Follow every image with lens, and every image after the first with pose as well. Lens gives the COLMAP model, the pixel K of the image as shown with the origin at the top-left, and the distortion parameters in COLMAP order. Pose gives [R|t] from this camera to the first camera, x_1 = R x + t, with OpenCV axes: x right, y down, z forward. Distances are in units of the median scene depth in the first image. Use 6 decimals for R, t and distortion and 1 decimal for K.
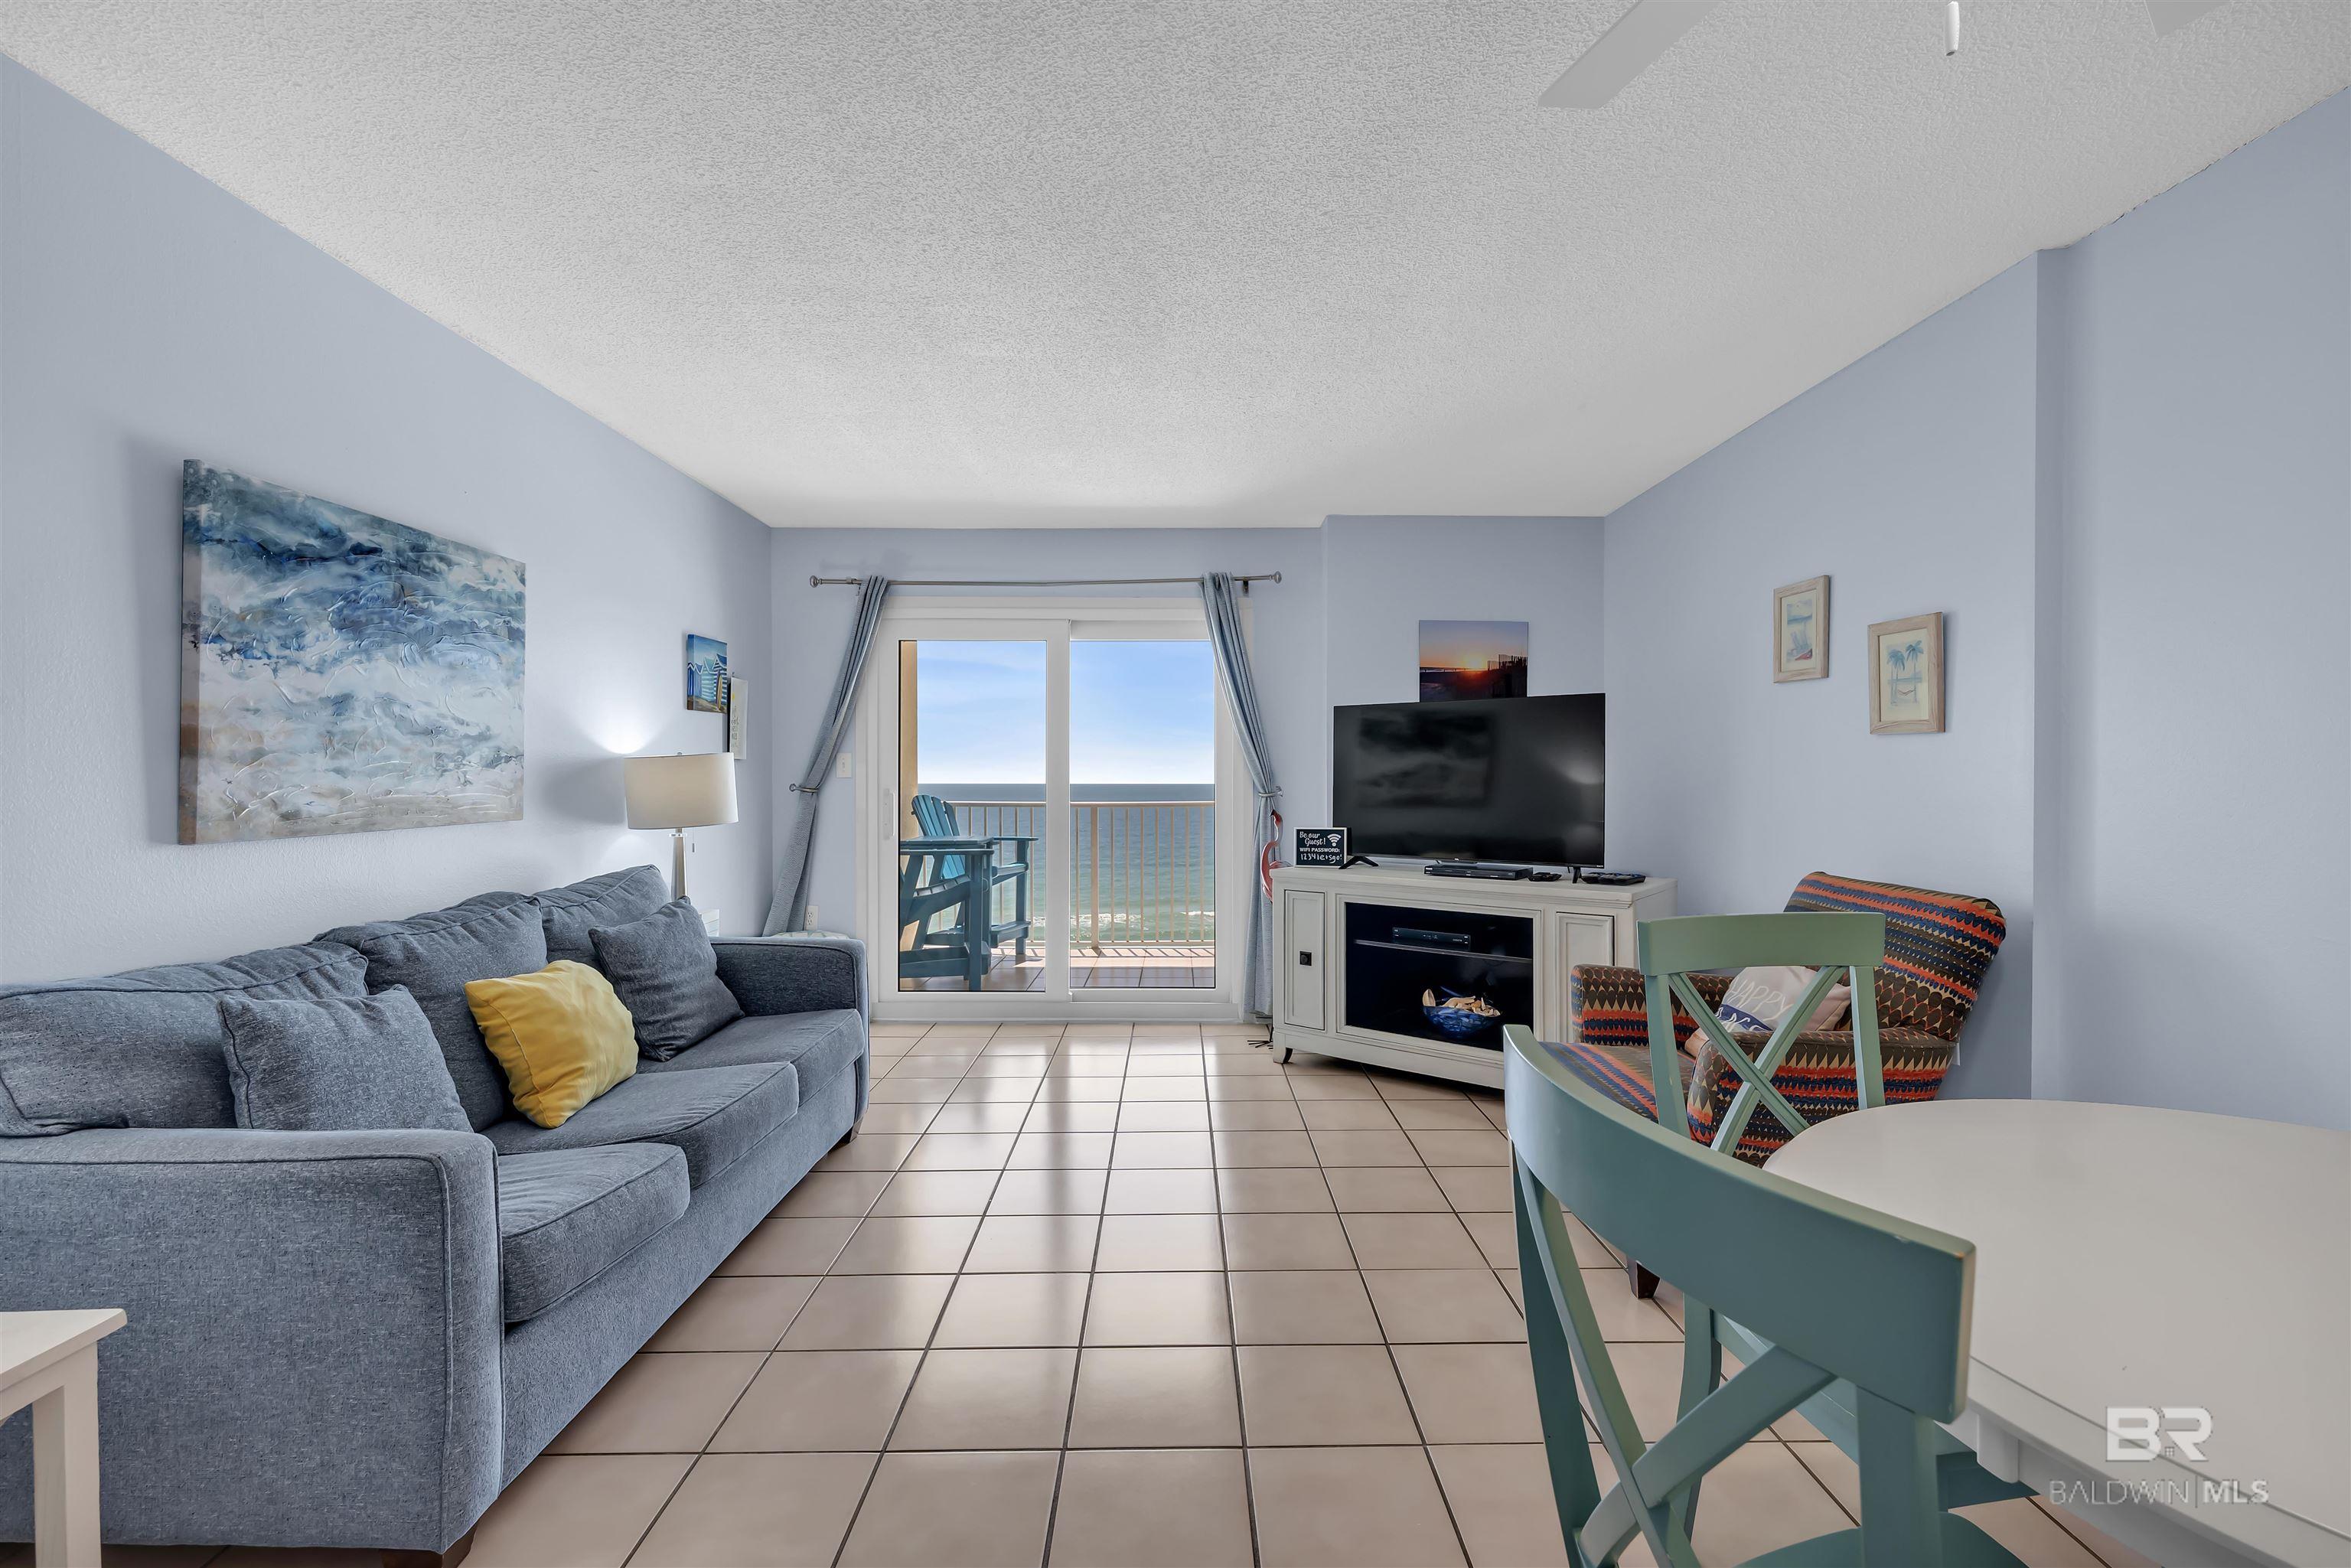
lens RADIAL K [[1022.4, 0, 1180.2], [0, 1022.4, 781.7], [0, 0, 1]] dist [0.002354, -0.000071]
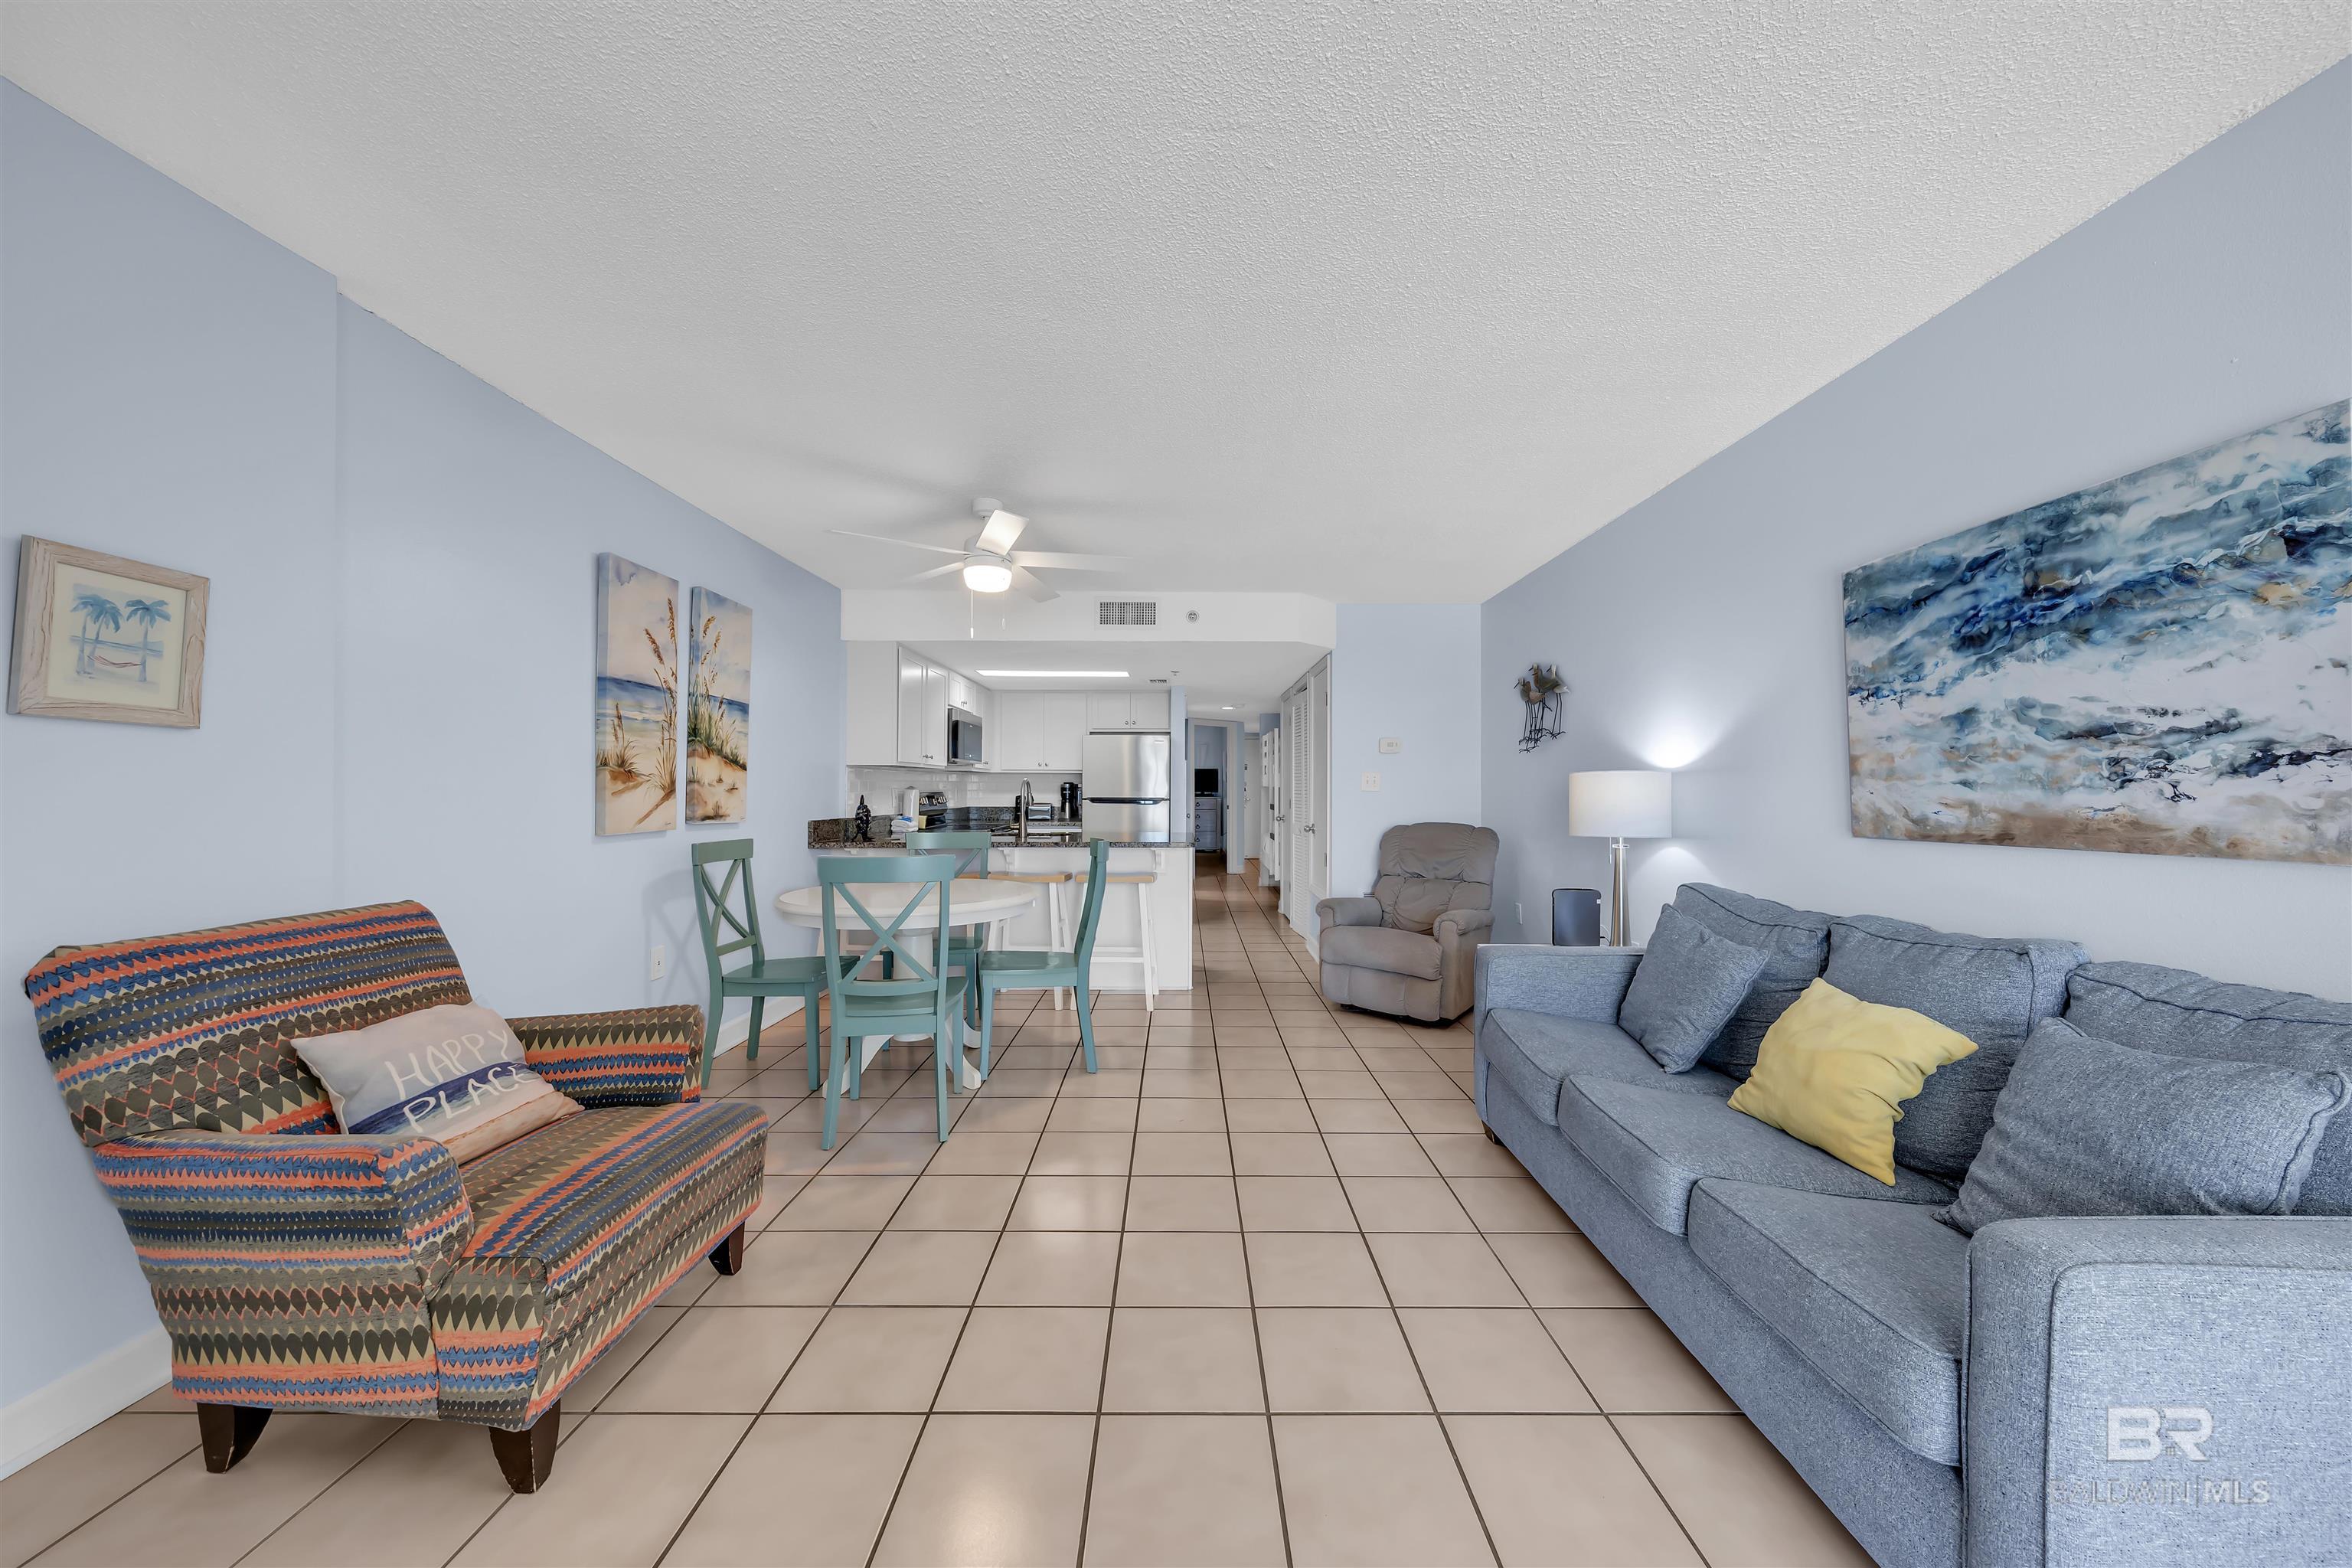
lens RADIAL K [[809.0, 0, 1184.9], [0, 809.0, 782.3], [0, 0, 1]] dist [-0.004612, 0.000714]
pose [[-0.999998, -0.001793, -0.000204, -0.016744], [-0.001792, 0.999989, -0.004398, -0.005066], [0.000212, -0.004397, -0.999990, 1.443833]]
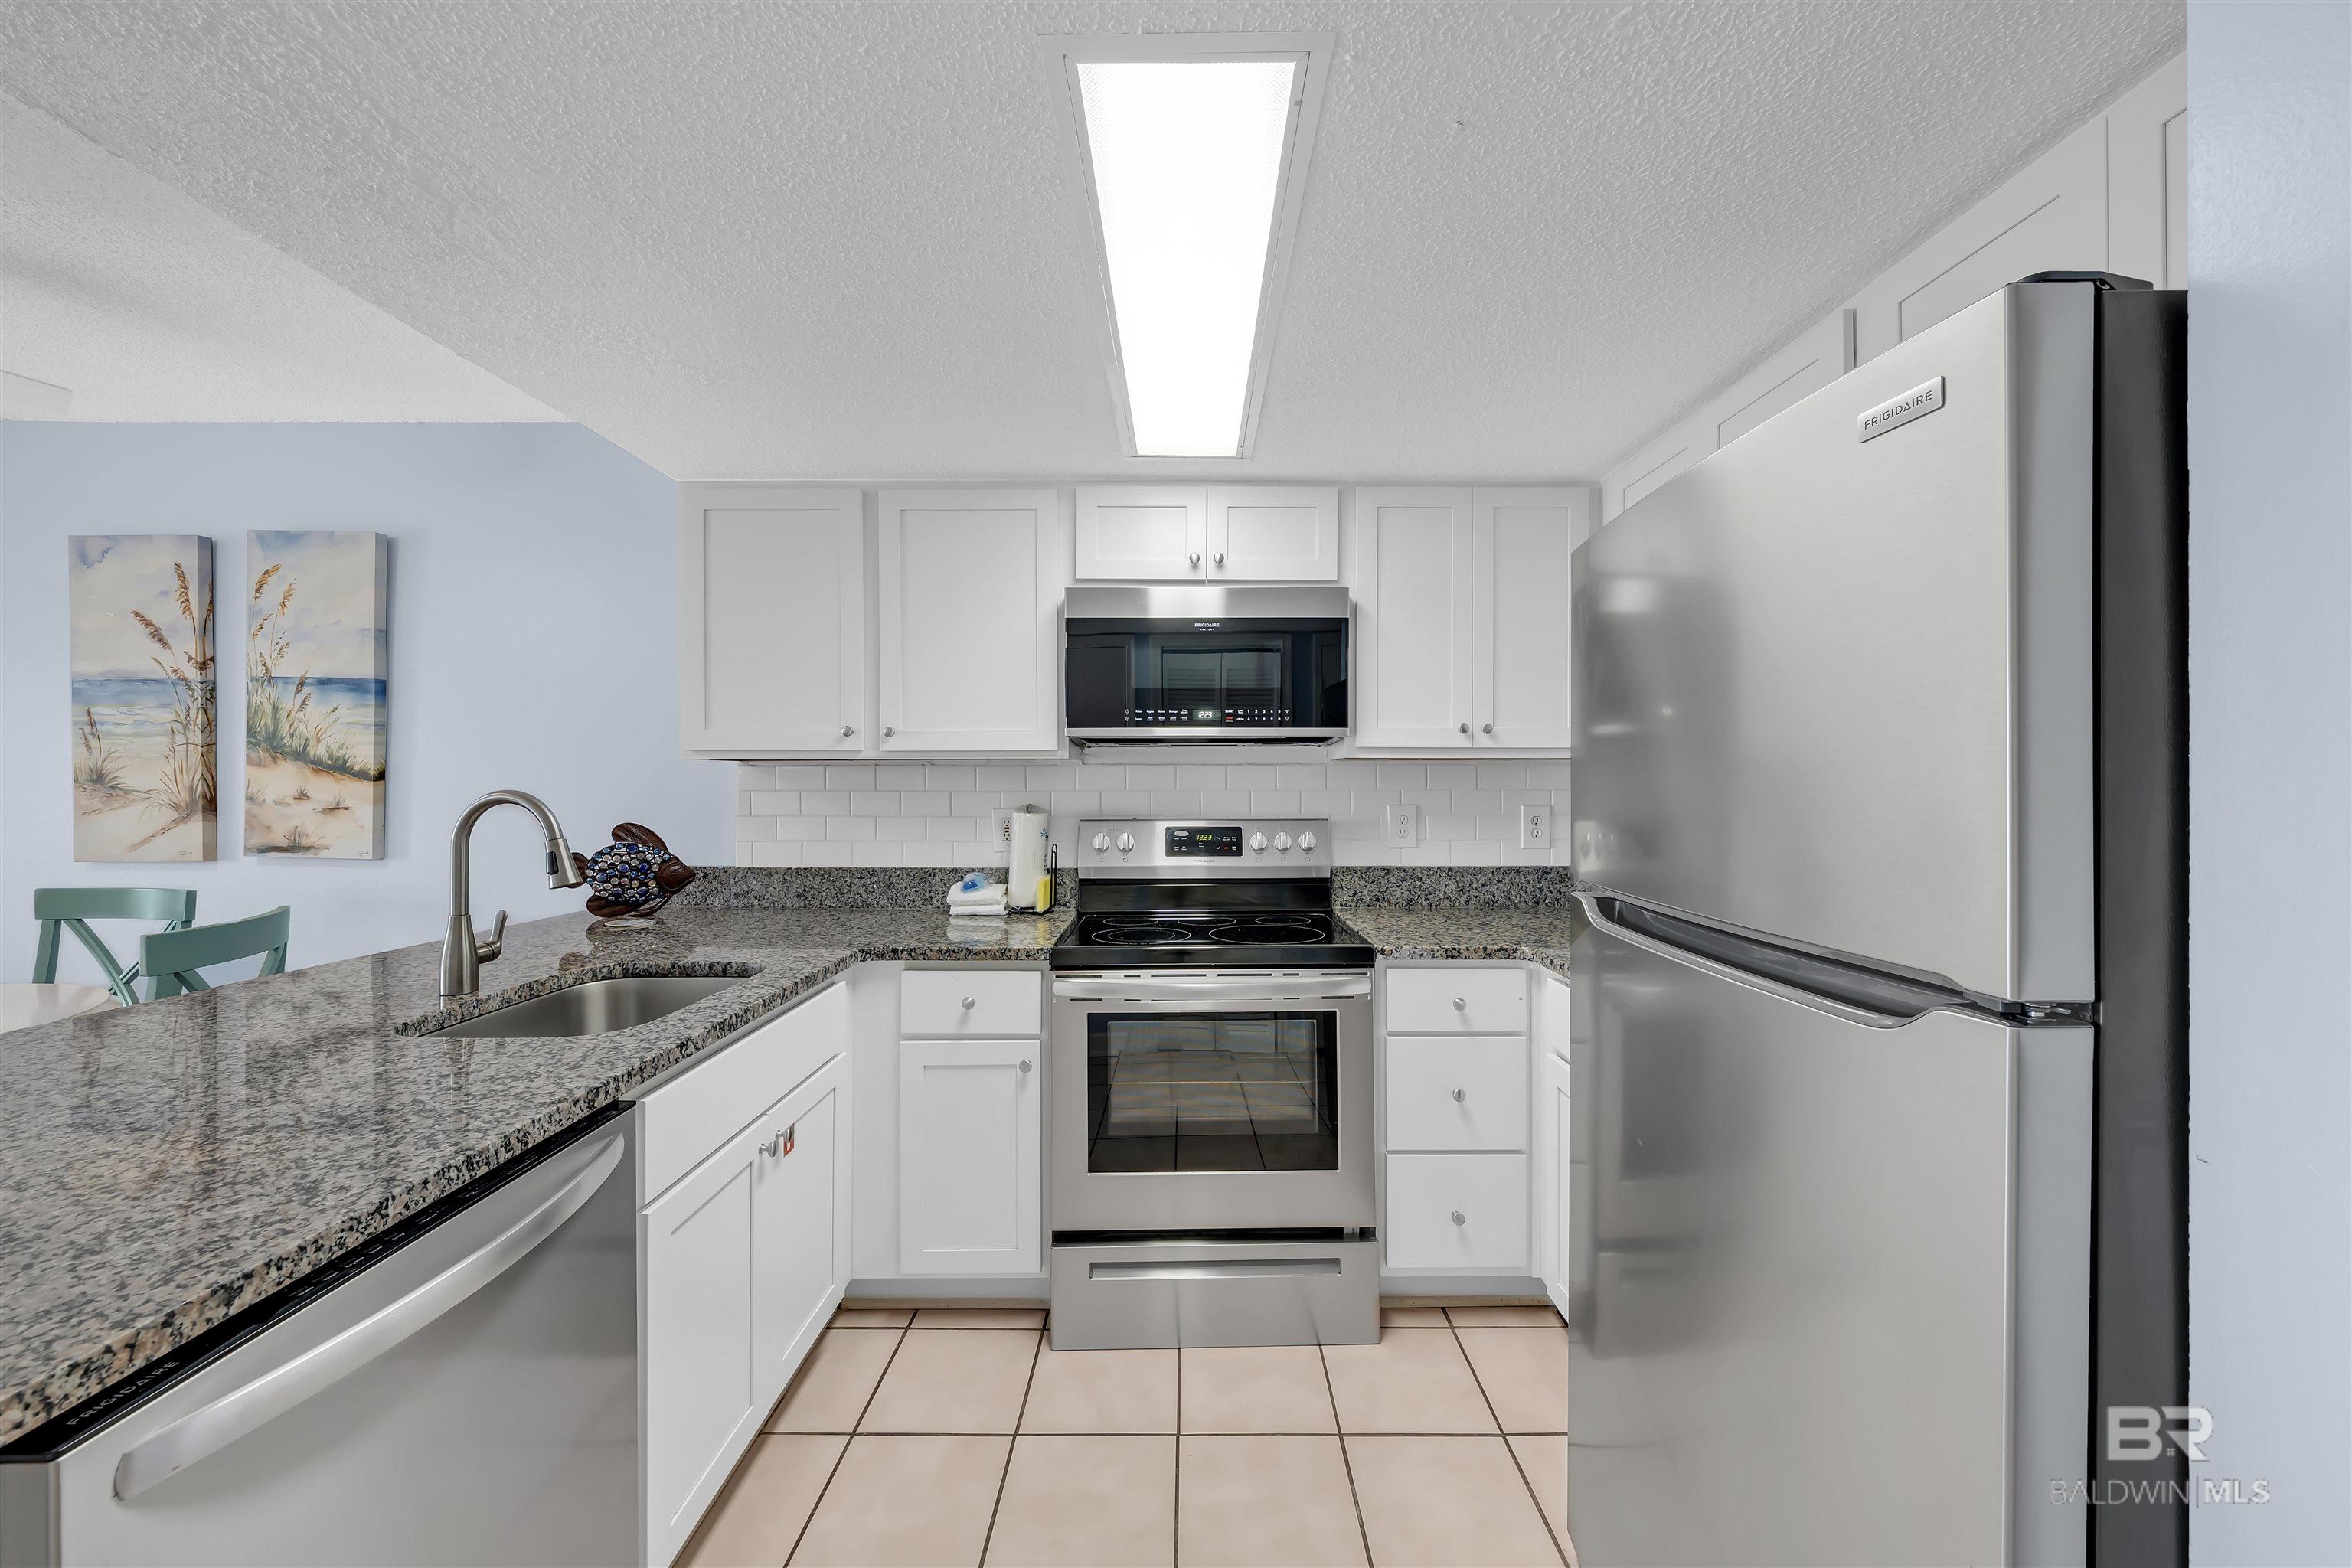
lens RADIAL K [[857.7, 0, 1182.6], [0, 857.7, 779.8], [0, 0, 1]] dist [-0.002342, -0.000060]
pose [[0.005946, -0.001295, 0.999981, -0.205260], [0.004074, 0.999991, 0.001271, -0.026791], [-0.999974, 0.004066, 0.005951, -0.687294]]
